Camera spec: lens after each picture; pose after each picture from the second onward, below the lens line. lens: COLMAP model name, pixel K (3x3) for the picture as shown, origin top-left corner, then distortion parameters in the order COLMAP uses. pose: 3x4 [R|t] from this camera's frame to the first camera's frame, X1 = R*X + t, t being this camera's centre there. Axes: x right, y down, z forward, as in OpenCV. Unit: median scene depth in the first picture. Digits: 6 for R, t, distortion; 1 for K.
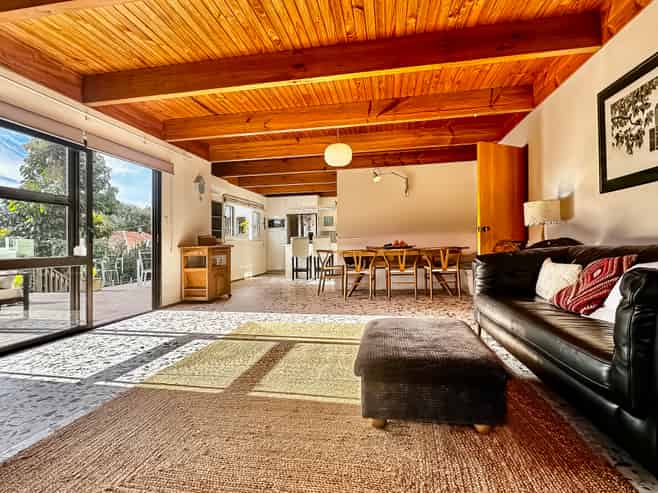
lens RADIAL K [[350.9, 0, 320.5], [0, 350.9, 288.9], [0, 0, 1]] dist [-0.001286, -0.001577]
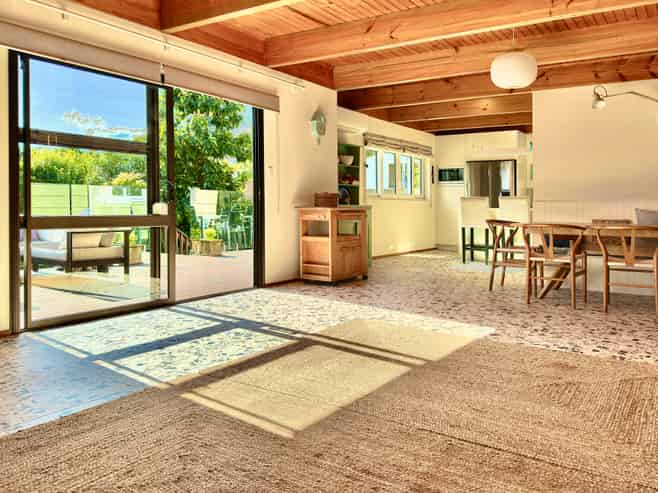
lens RADIAL K [[520.4, 0, 325.9], [0, 520.4, 276.7], [0, 0, 1]] dist [0.032079, -0.035579]
pose [[0.916243, 0.091572, -0.390018, 0.111828], [-0.085547, 0.995793, 0.032831, -0.015642], [0.391383, 0.003284, 0.920222, 0.013691]]
